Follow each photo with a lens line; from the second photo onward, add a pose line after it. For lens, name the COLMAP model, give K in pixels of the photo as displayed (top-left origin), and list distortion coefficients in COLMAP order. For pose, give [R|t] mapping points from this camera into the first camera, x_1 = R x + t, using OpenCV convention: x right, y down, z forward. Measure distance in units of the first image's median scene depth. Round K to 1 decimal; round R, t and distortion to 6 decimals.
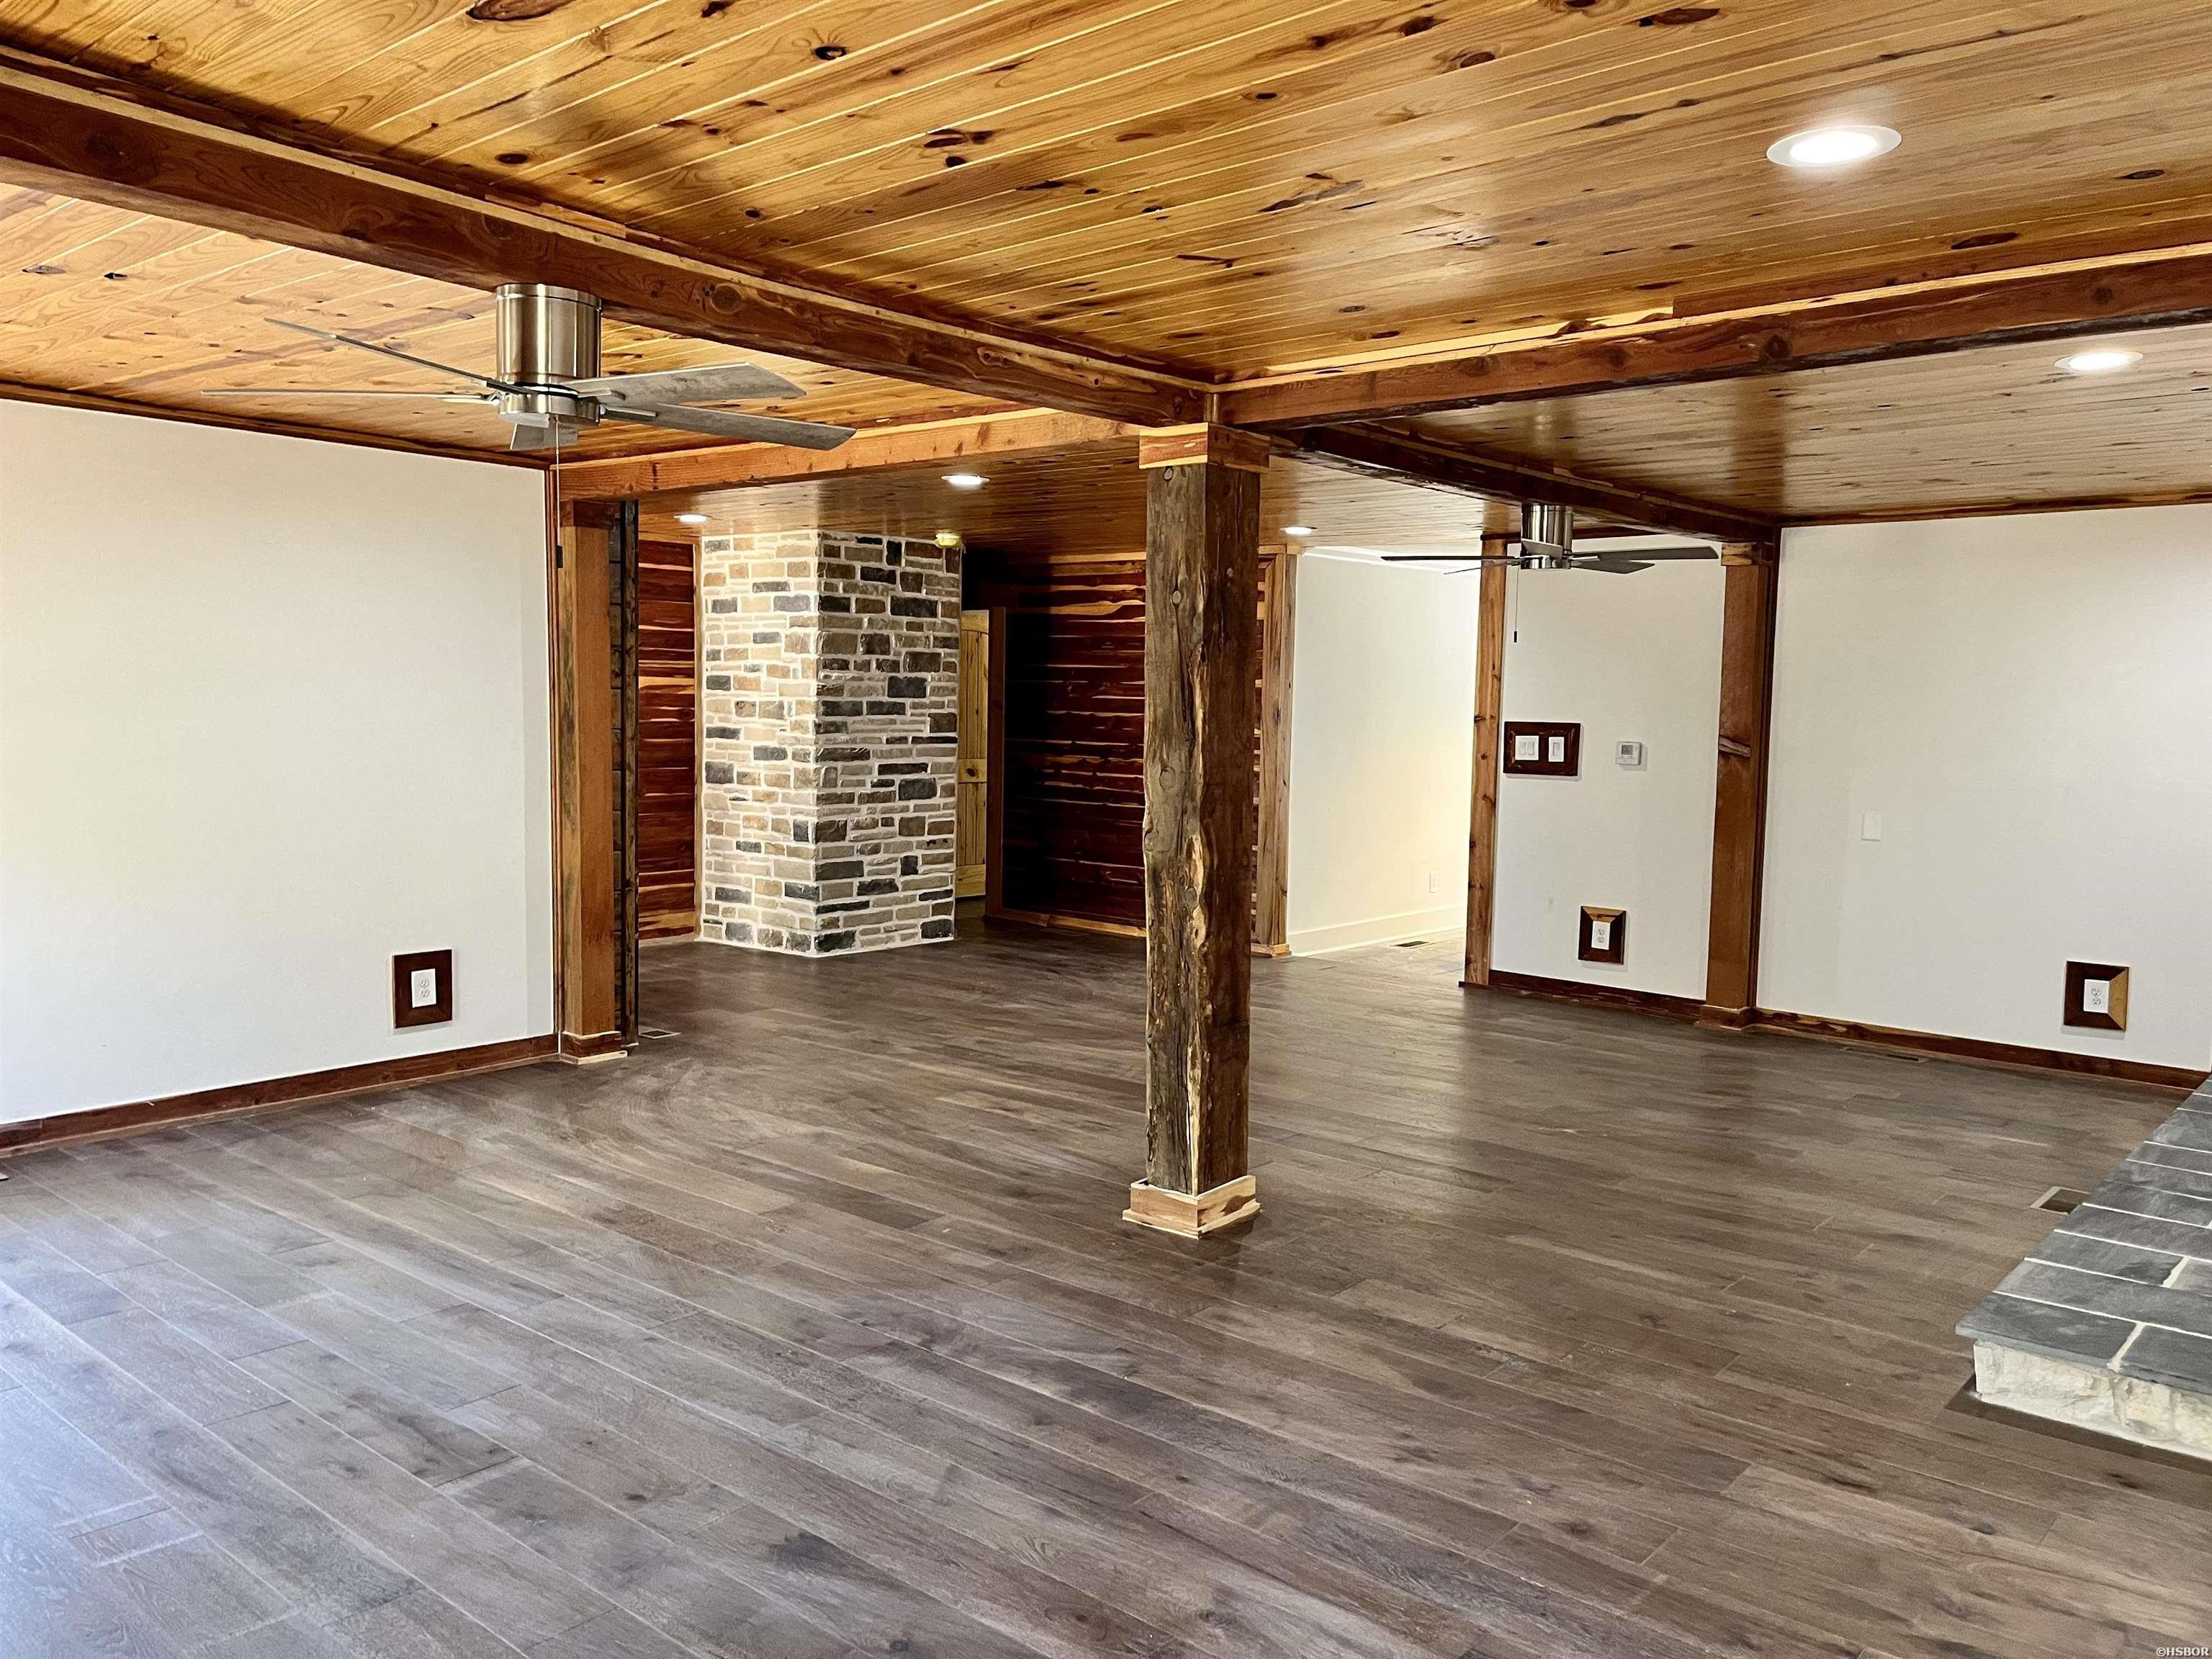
lens RADIAL K [[1675.8, 0, 1115.8], [0, 1675.8, 826.5], [0, 0, 1]] dist [0.073343, -0.102323]
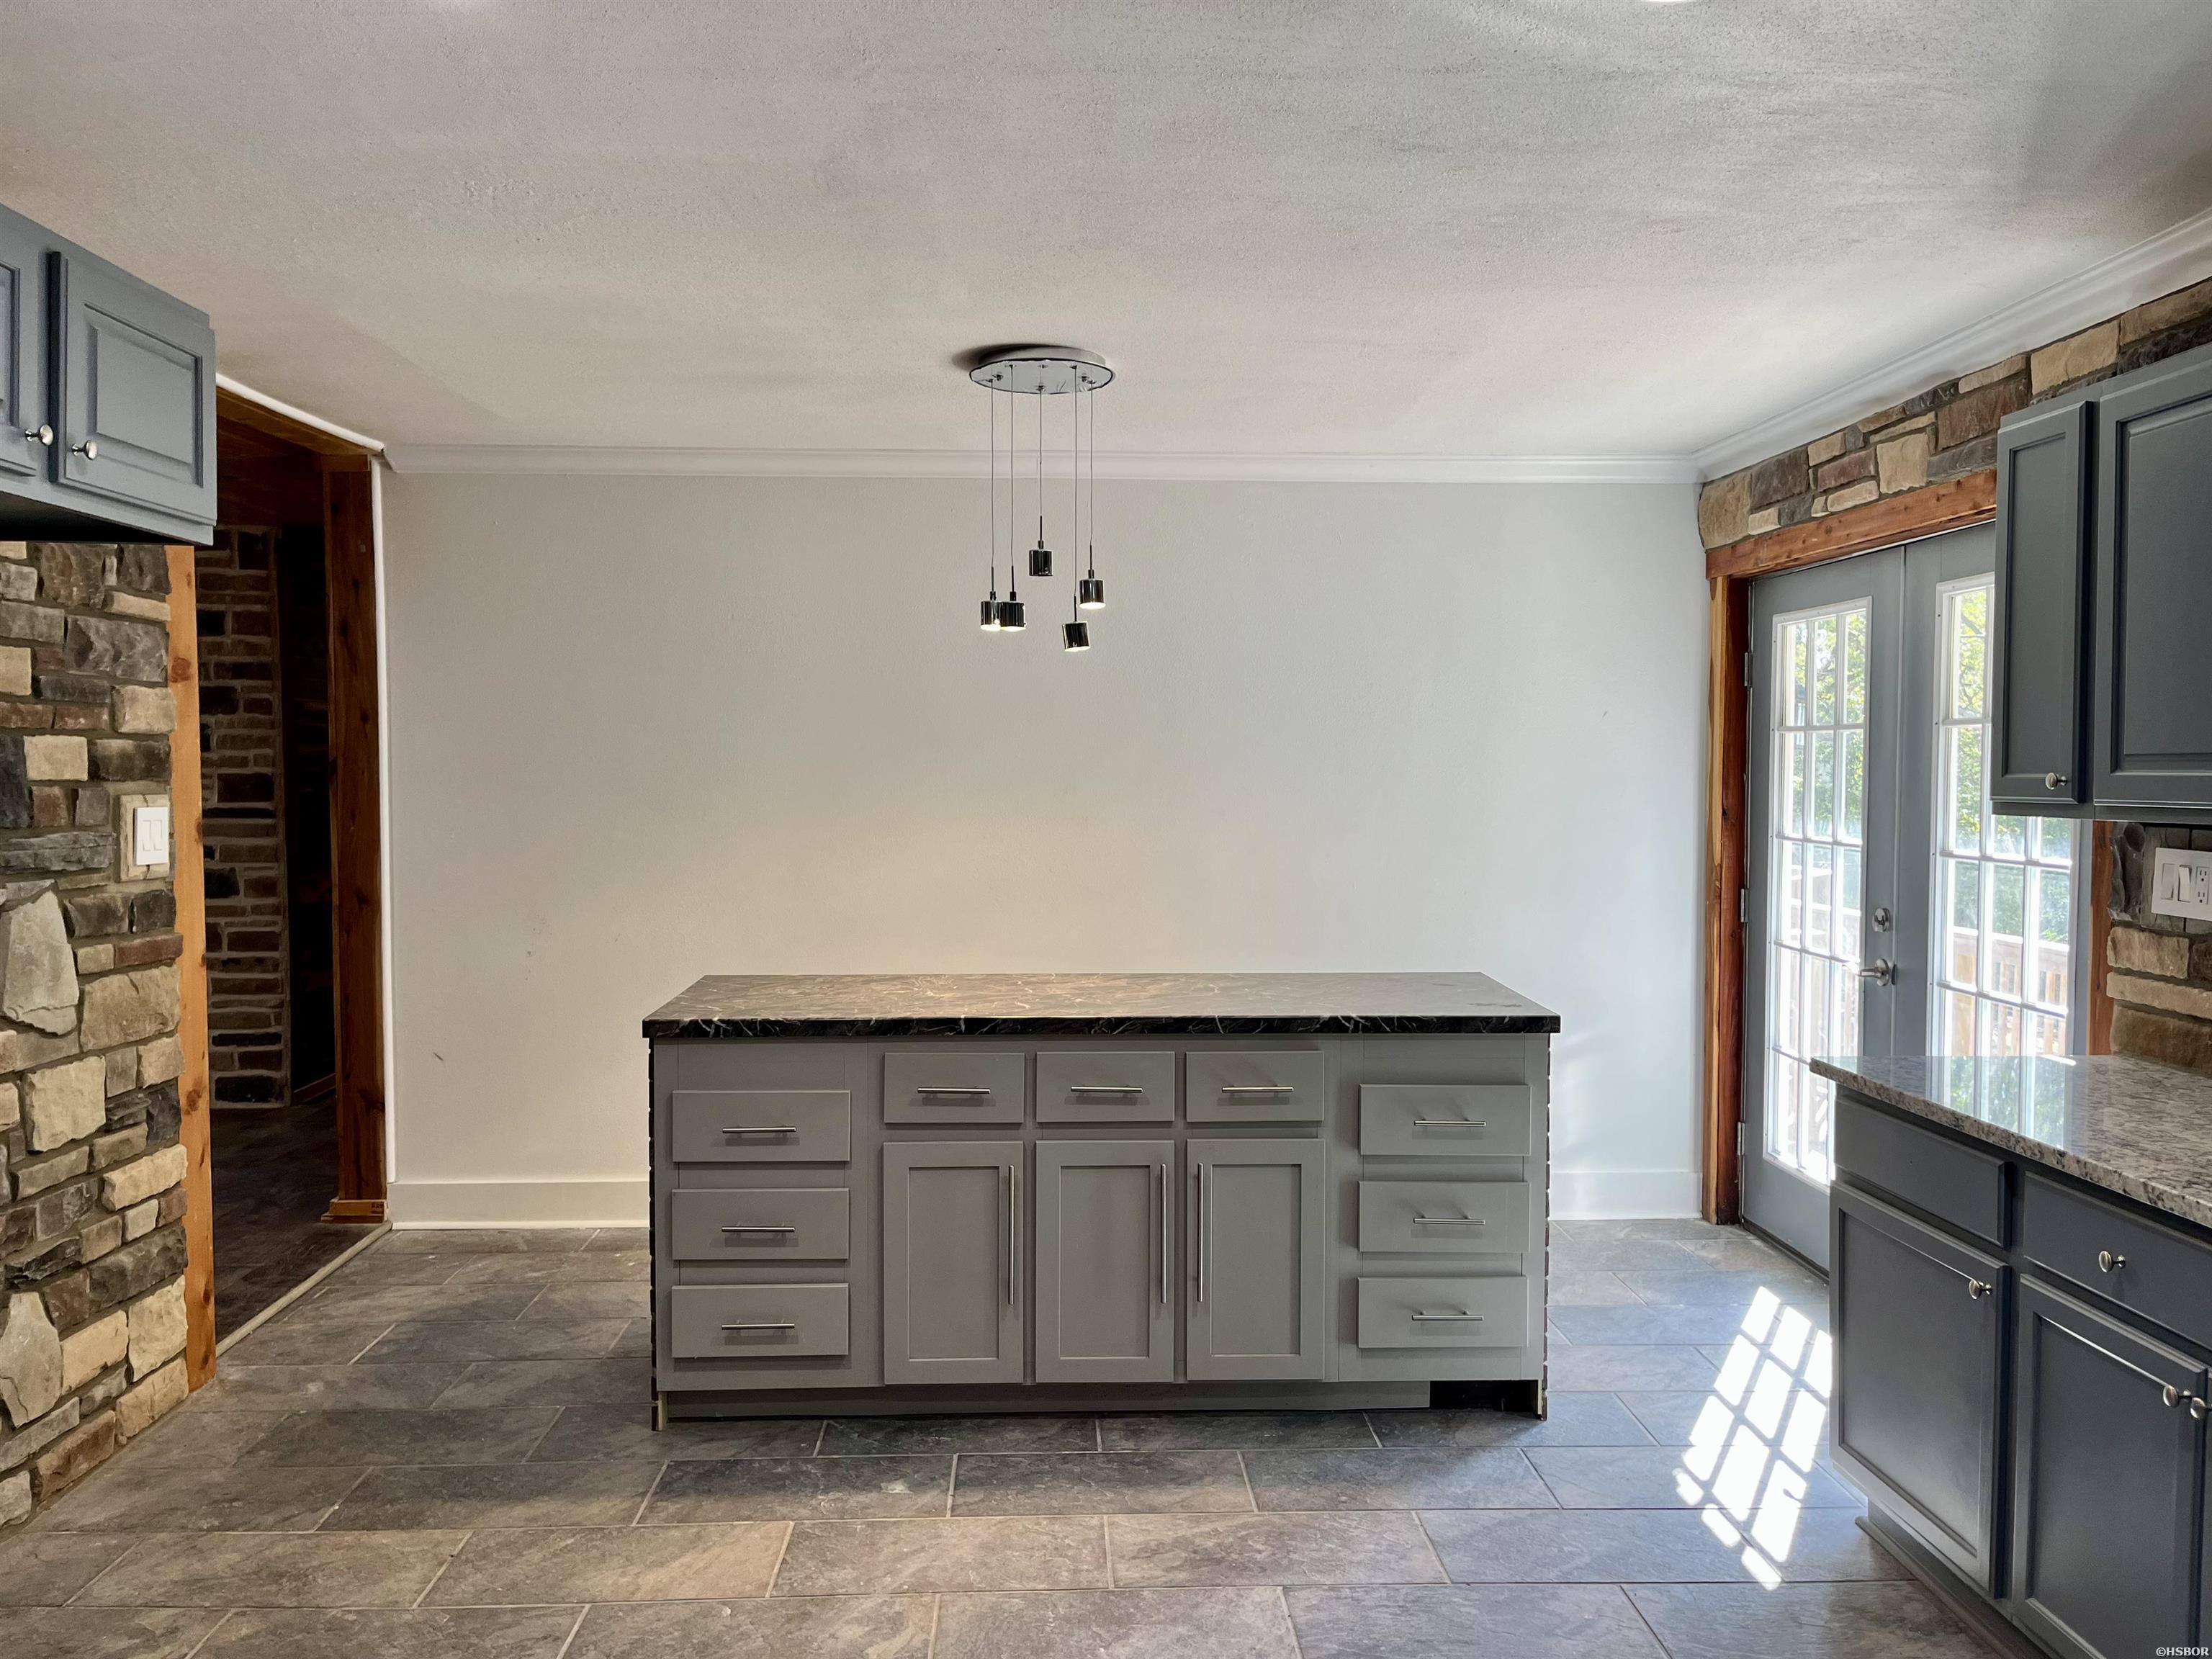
lens RADIAL K [[1675.8, 0, 1105.9], [0, 1675.8, 829.3], [0, 0, 1]] dist [0.073343, -0.102323]
pose [[0.680728, 0.007087, -0.732502, 0.642628], [-0.046418, 0.998361, -0.033478, -0.038000], [0.731064, 0.056791, 0.679941, 0.785685]]
